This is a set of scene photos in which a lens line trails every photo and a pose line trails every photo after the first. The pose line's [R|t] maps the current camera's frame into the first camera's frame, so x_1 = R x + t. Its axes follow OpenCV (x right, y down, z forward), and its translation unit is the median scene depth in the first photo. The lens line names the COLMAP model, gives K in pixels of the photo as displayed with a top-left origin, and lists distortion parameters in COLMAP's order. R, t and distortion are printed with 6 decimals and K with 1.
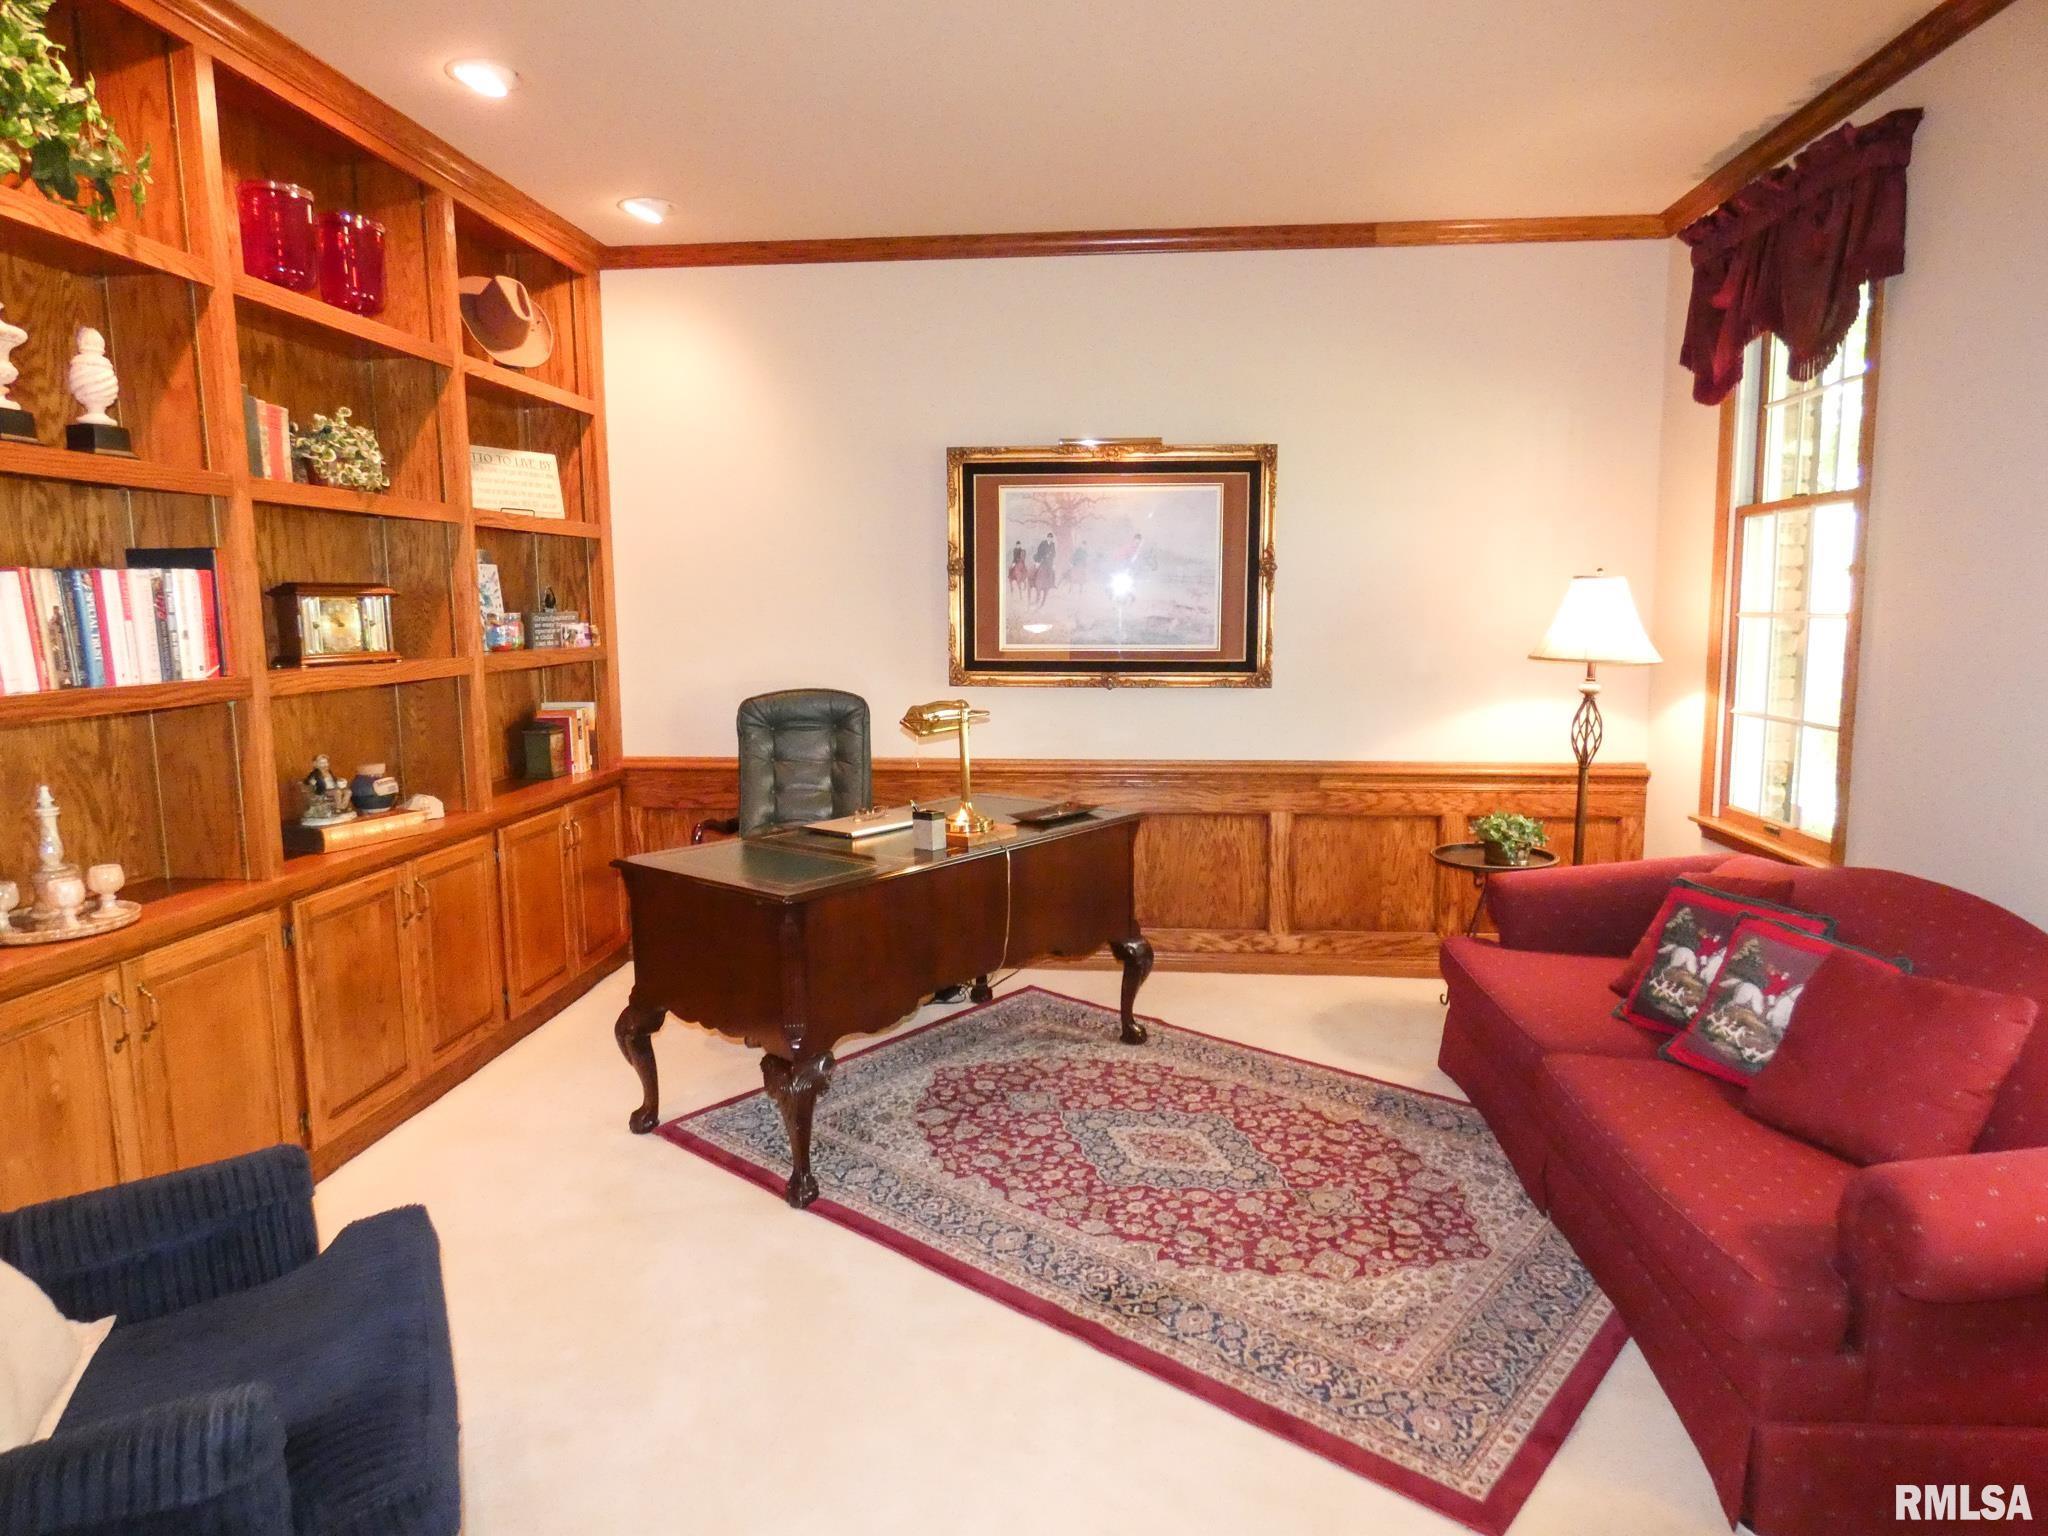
lens RADIAL K [[1226.5, 0, 1024.0], [0, 1226.5, 768.0], [0, 0, 1]] dist [-0.000984, -0.001027]
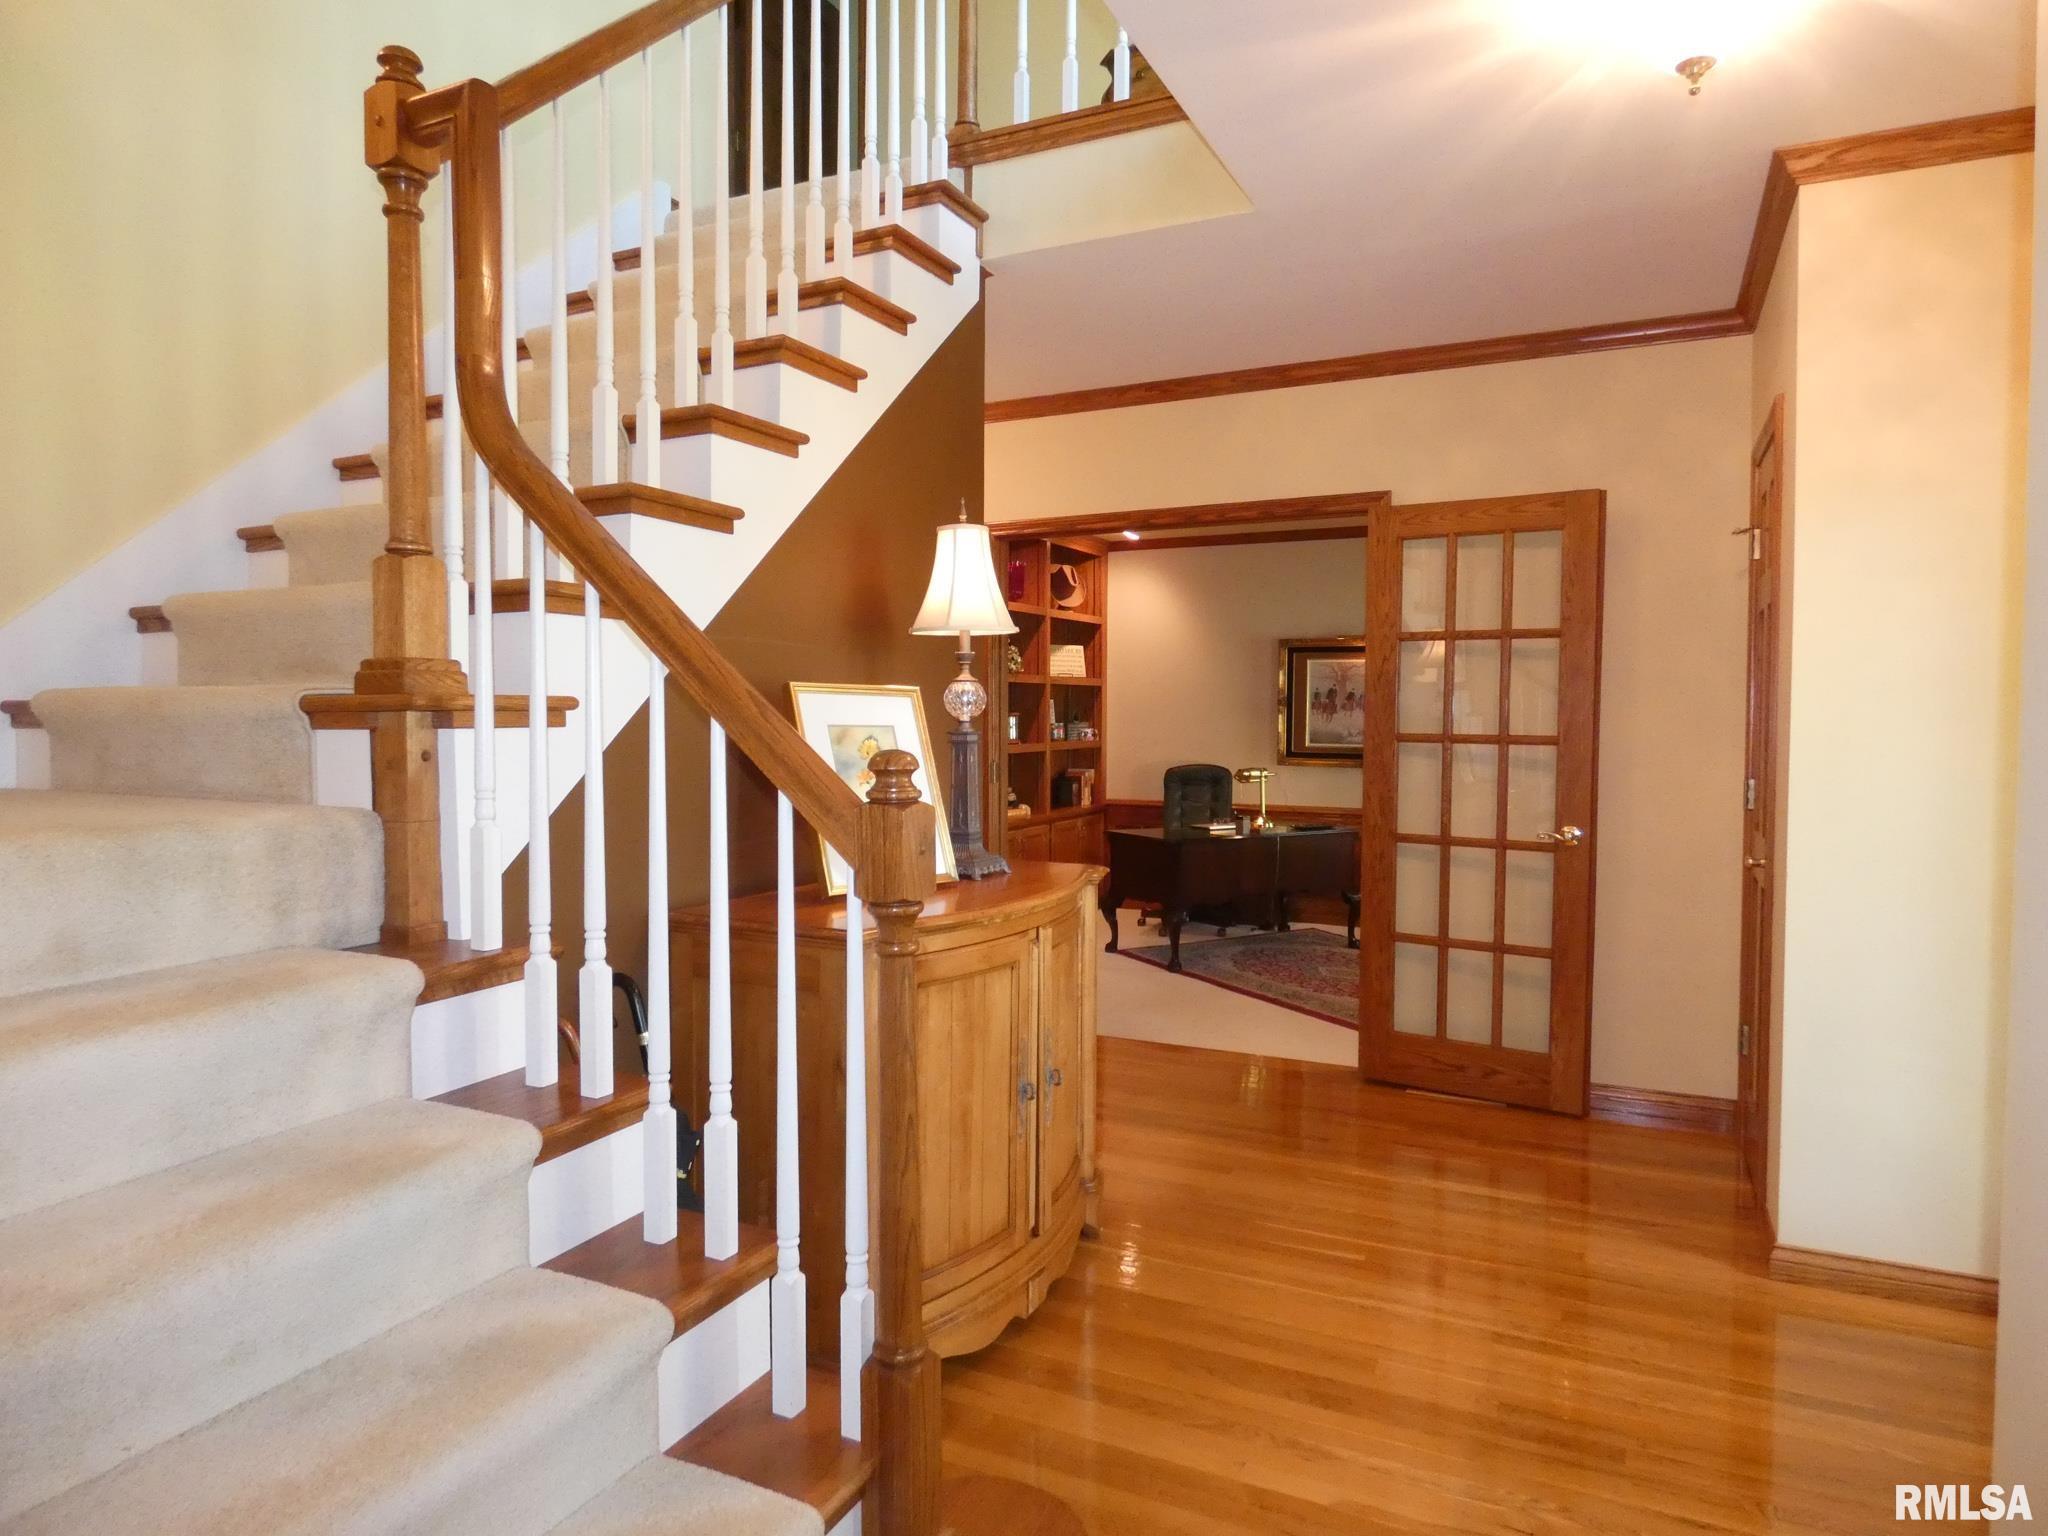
lens RADIAL K [[1226.5, 0, 1024.0], [0, 1226.5, 768.0], [0, 0, 1]] dist [-0.000984, -0.001027]
pose [[0.932955, 0.026042, -0.359050, 0.345522], [-0.057075, 0.995465, -0.076101, 0.140165], [0.355439, 0.091492, 0.930211, -1.200840]]
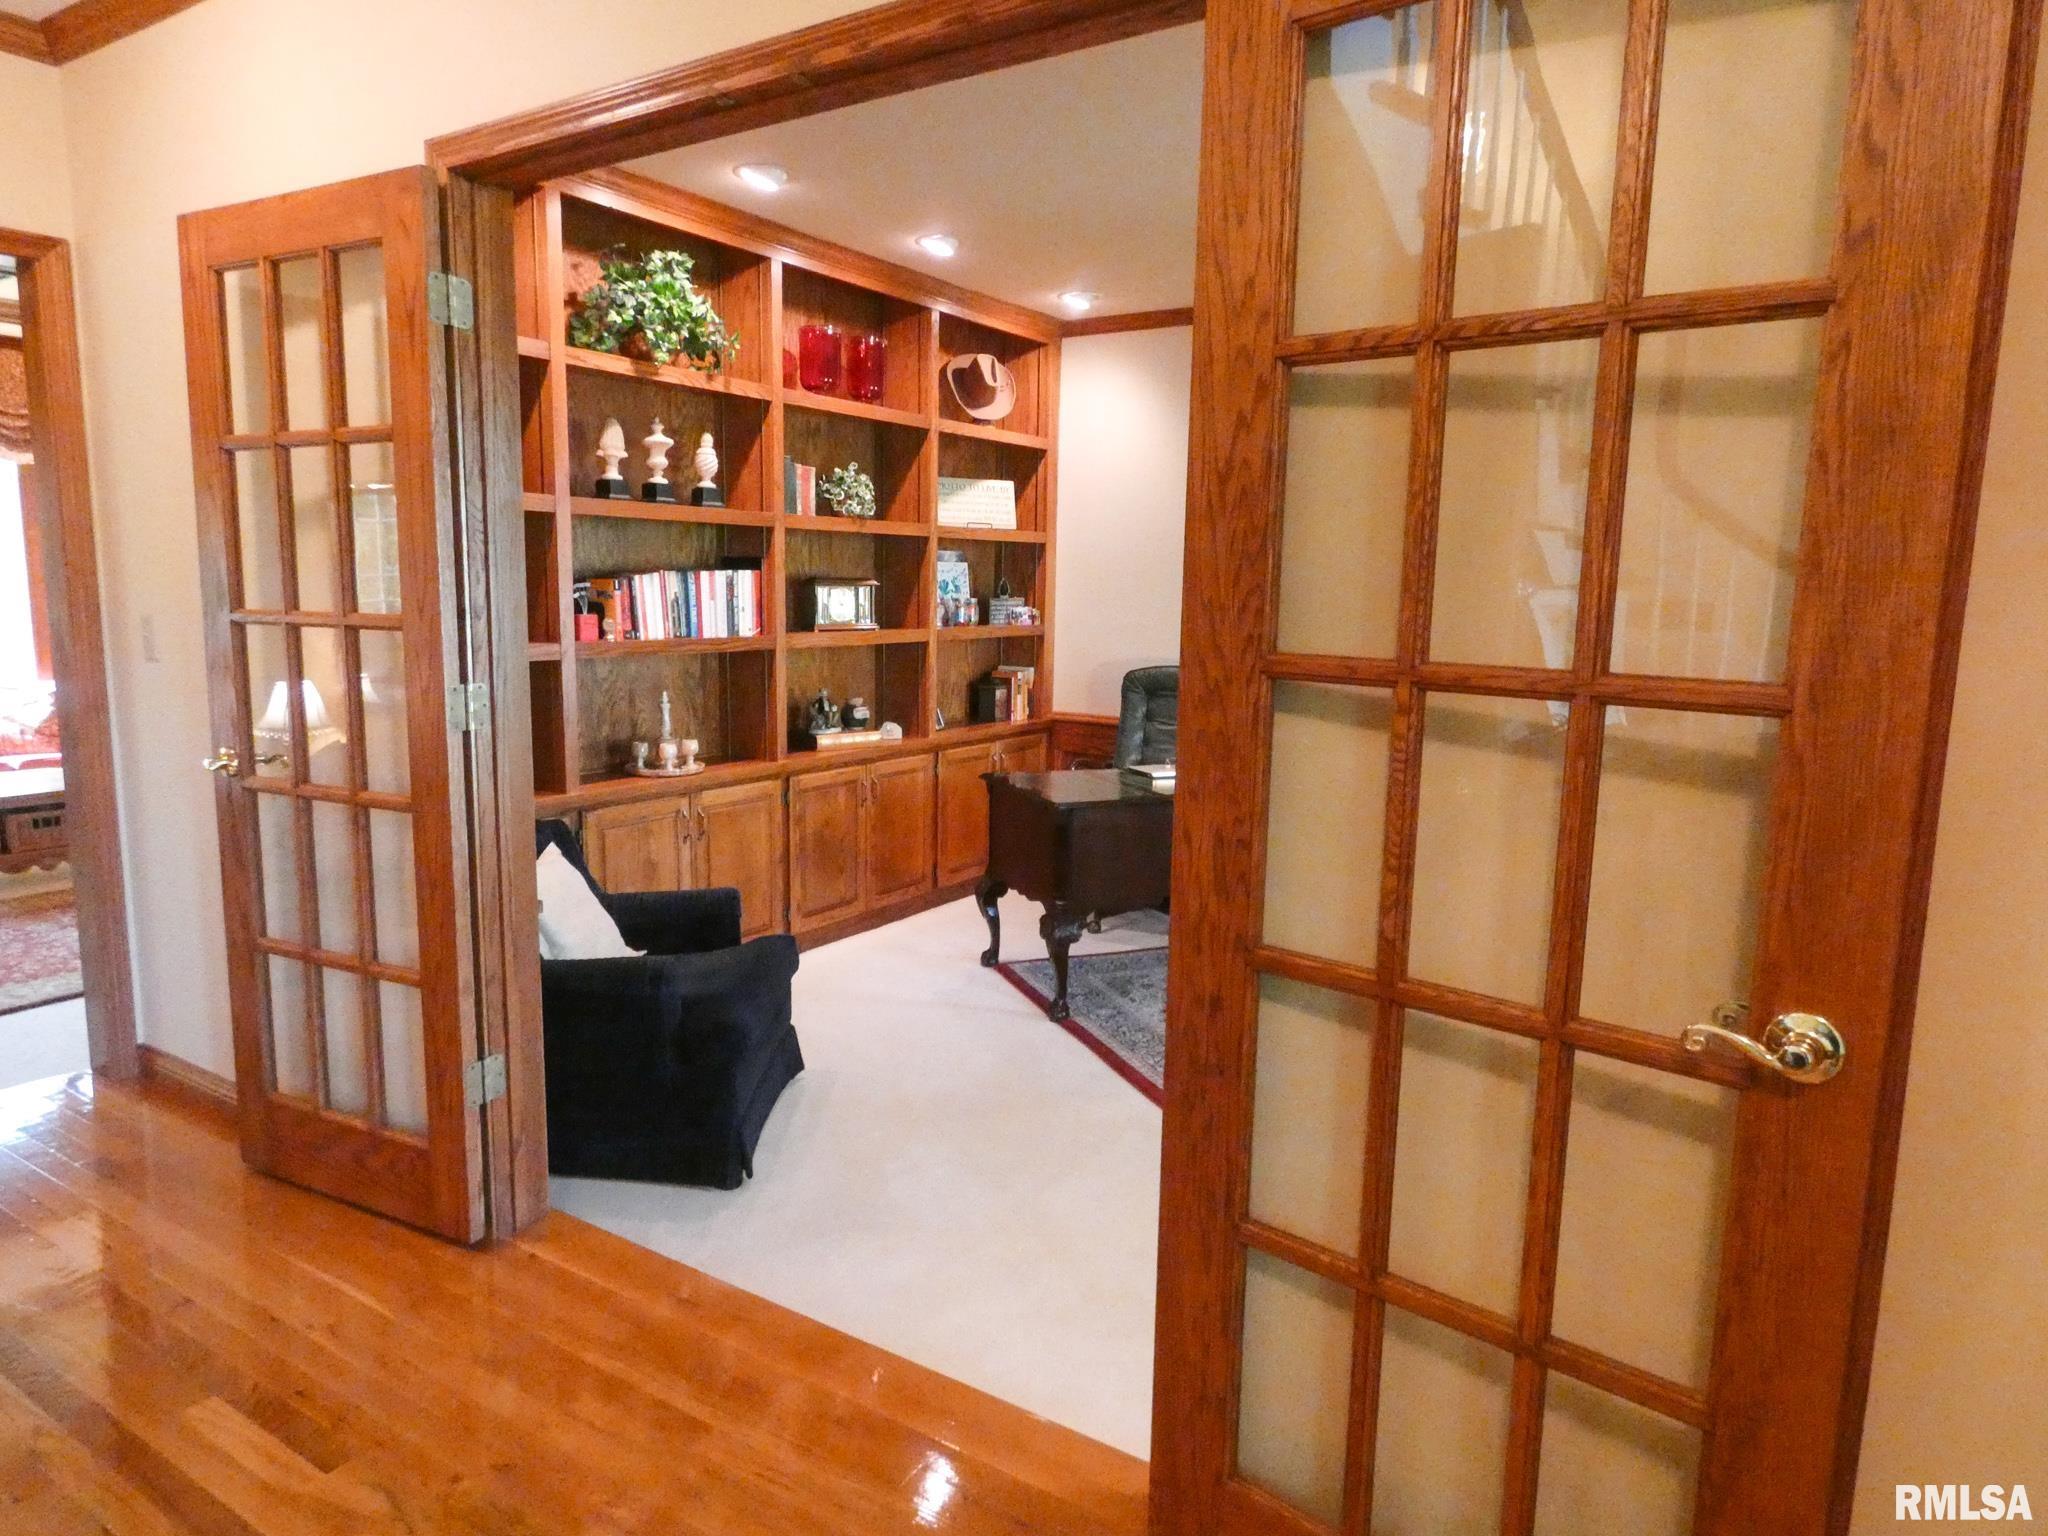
lens RADIAL K [[1255.0, 0, 1020.6], [0, 1255.0, 766.5], [0, 0, 1]] dist [-0.001653, -0.000295]
pose [[0.883948, 0.090948, -0.458655, 0.376060], [-0.086063, 0.995789, 0.031591, 0.015621], [0.459597, 0.011549, 0.888053, -0.286699]]
